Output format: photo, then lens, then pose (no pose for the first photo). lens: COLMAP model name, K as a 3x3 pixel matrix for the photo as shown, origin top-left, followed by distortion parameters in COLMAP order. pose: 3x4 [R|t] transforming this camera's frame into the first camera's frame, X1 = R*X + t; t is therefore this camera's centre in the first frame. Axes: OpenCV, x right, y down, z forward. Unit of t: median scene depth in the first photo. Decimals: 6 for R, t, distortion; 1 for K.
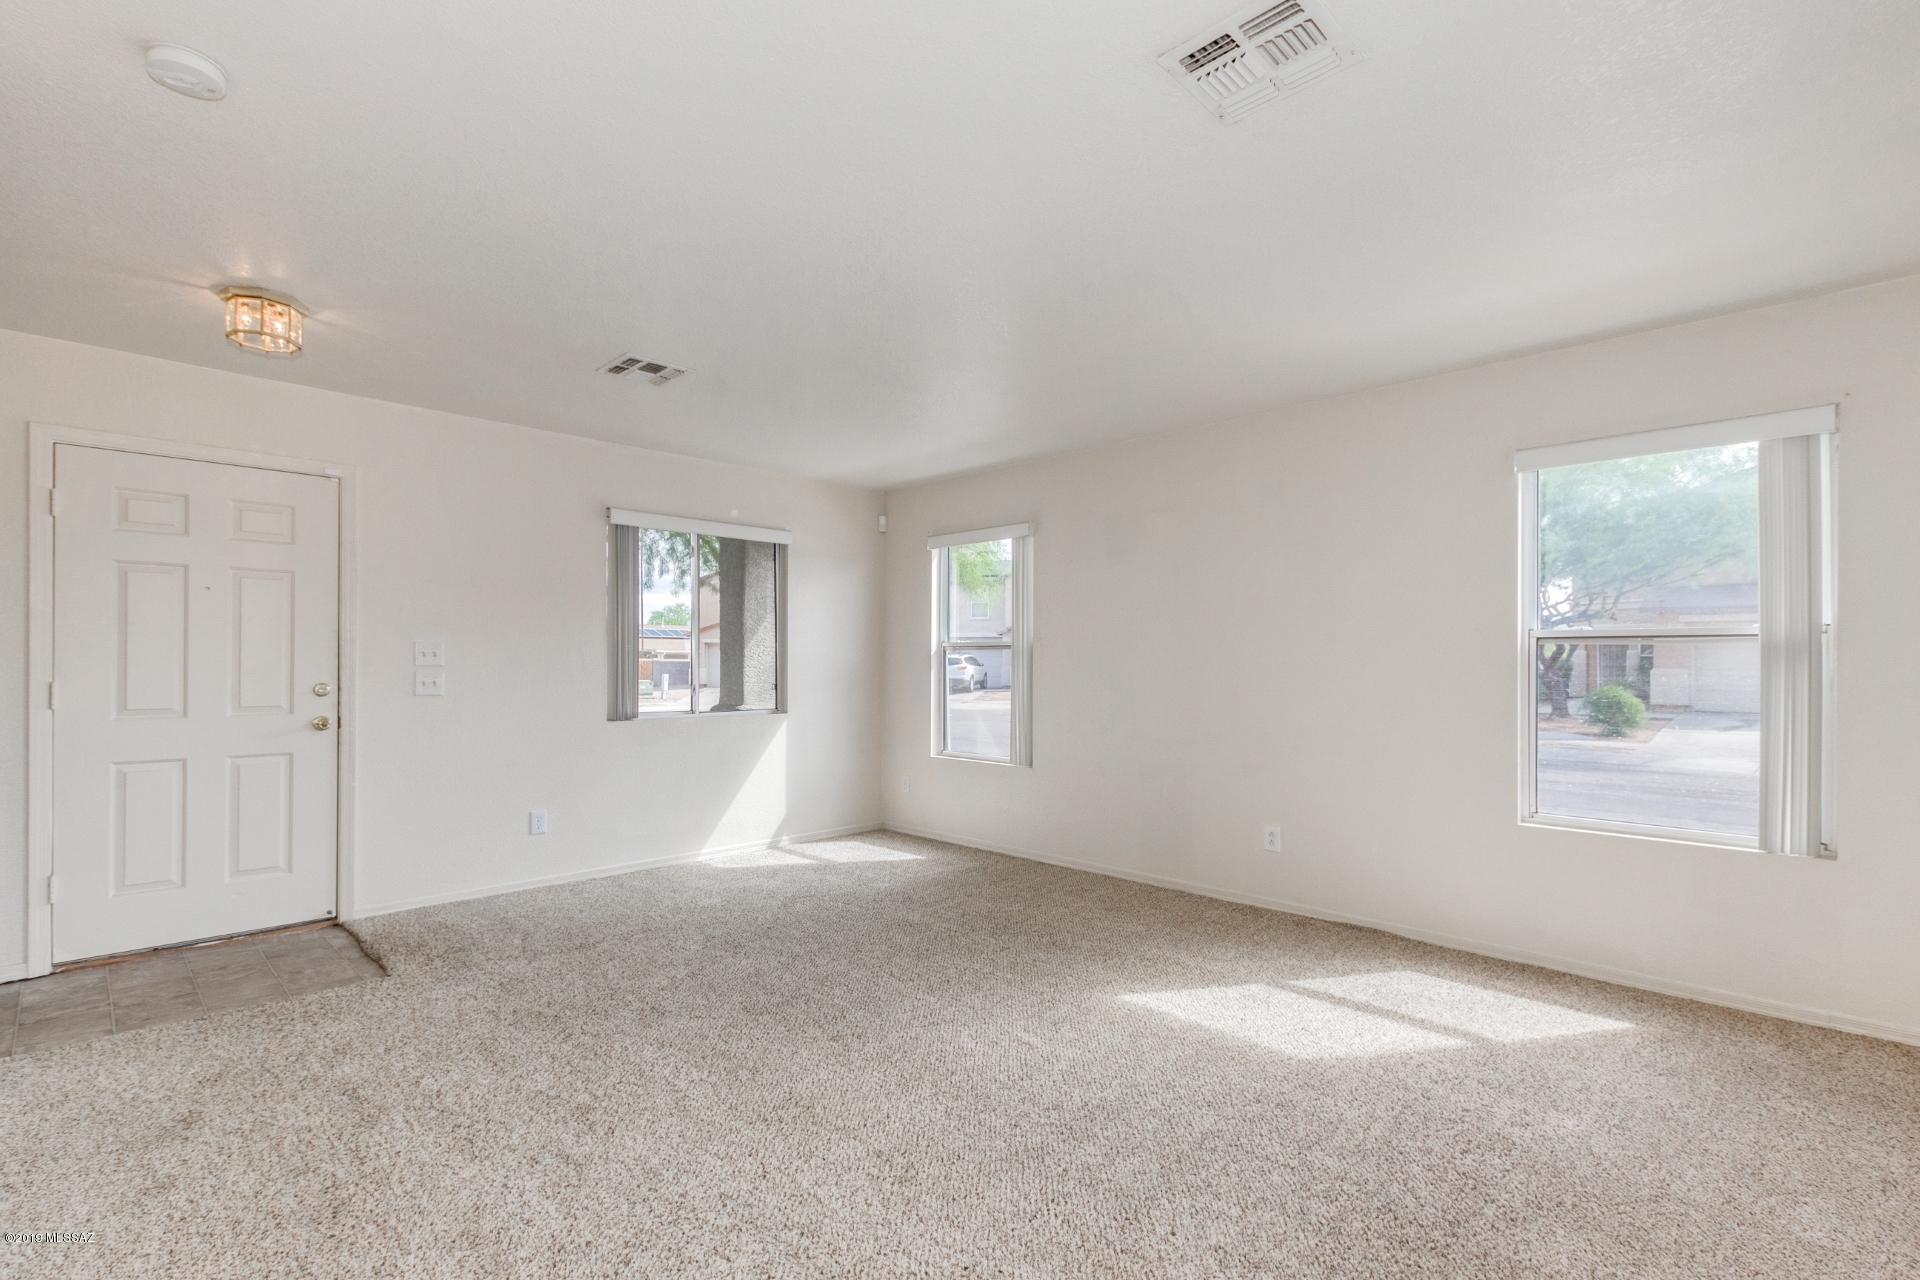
lens RADIAL K [[875.6, 0, 957.2], [0, 875.6, 655.6], [0, 0, 1]] dist [0.004920, -0.000060]
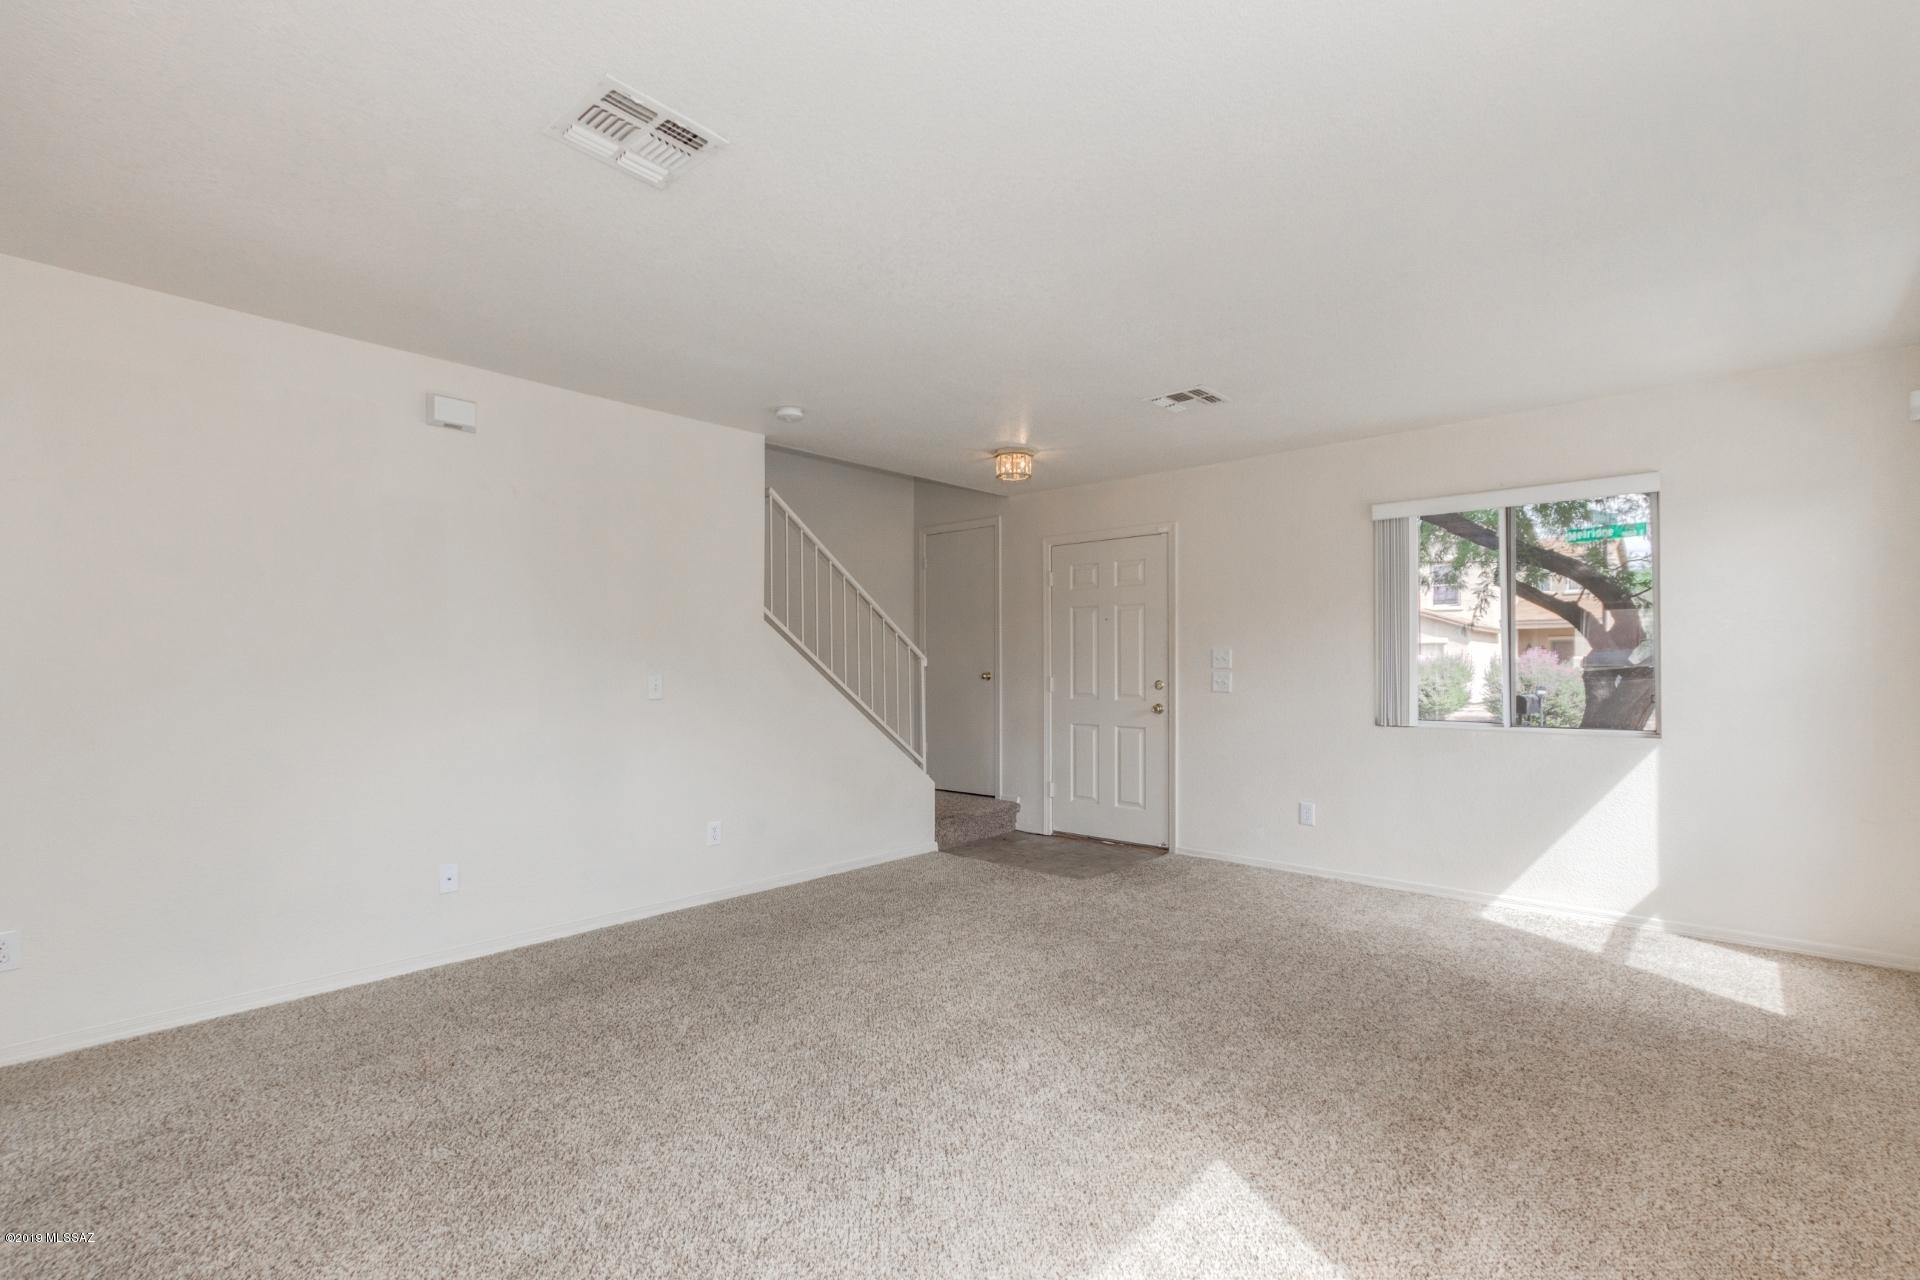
lens RADIAL K [[875.6, 0, 957.2], [0, 875.6, 655.6], [0, 0, 1]] dist [0.004920, -0.000060]
pose [[0.054885, -0.012111, -0.998419, 0.662421], [0.010614, 0.999877, -0.011545, 0.005155], [0.998436, -0.009964, 0.055006, 0.596188]]
